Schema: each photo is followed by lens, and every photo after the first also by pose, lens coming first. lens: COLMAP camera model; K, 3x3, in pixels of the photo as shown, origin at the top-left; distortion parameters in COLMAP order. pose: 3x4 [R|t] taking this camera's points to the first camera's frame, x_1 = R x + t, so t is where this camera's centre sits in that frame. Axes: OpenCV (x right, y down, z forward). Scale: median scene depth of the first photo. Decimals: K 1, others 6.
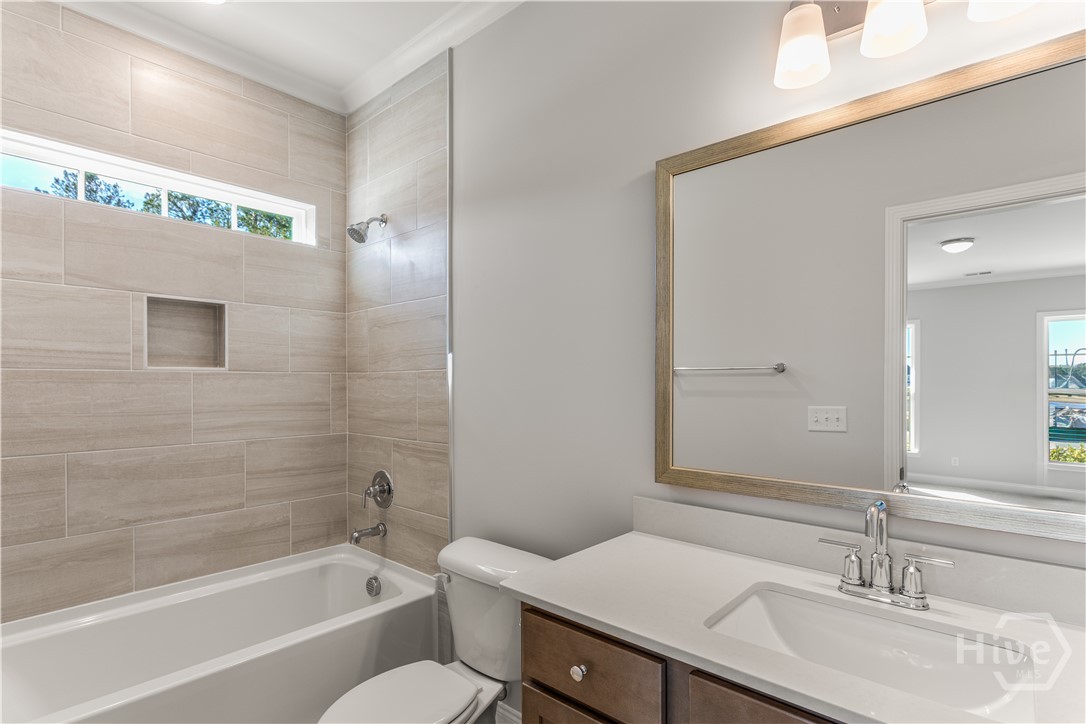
lens RADIAL K [[532.2, 0, 523.4], [0, 532.2, 385.3], [0, 0, 1]] dist [0.003491, 0.004195]
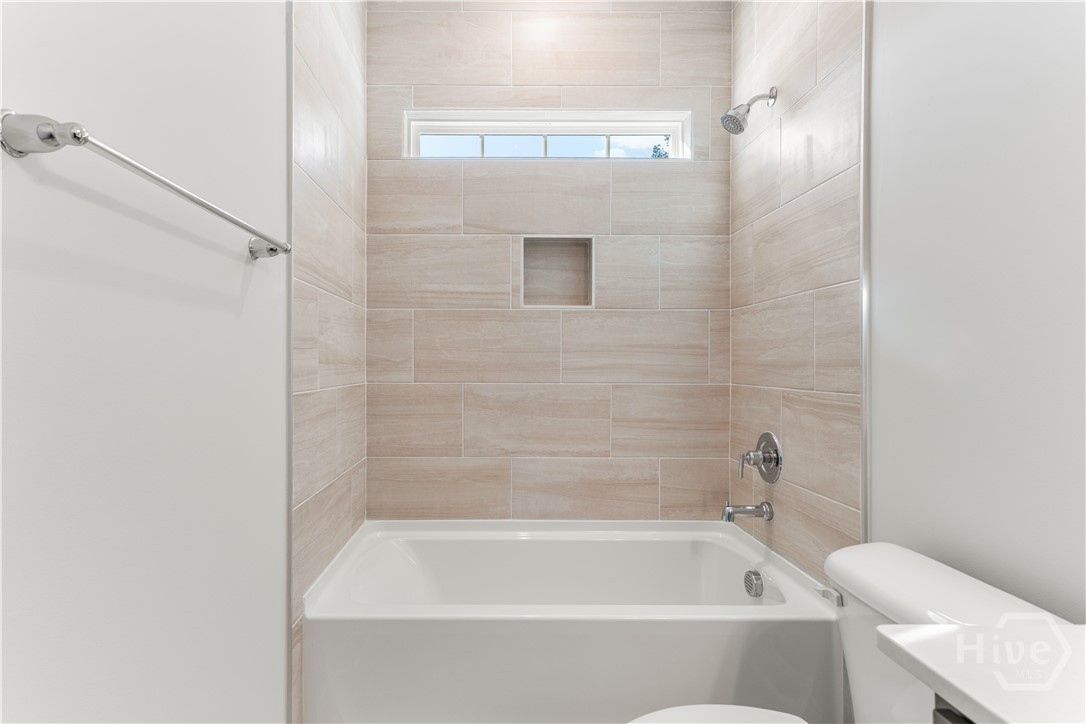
lens RADIAL K [[532.2, 0, 528.9], [0, 532.2, 370.9], [0, 0, 1]] dist [0.003491, 0.004195]
pose [[0.693008, 0.002646, -0.720925, 0.043915], [-0.004574, 0.999989, -0.000726, 0.083630], [0.720915, 0.003801, 0.693013, 0.262282]]
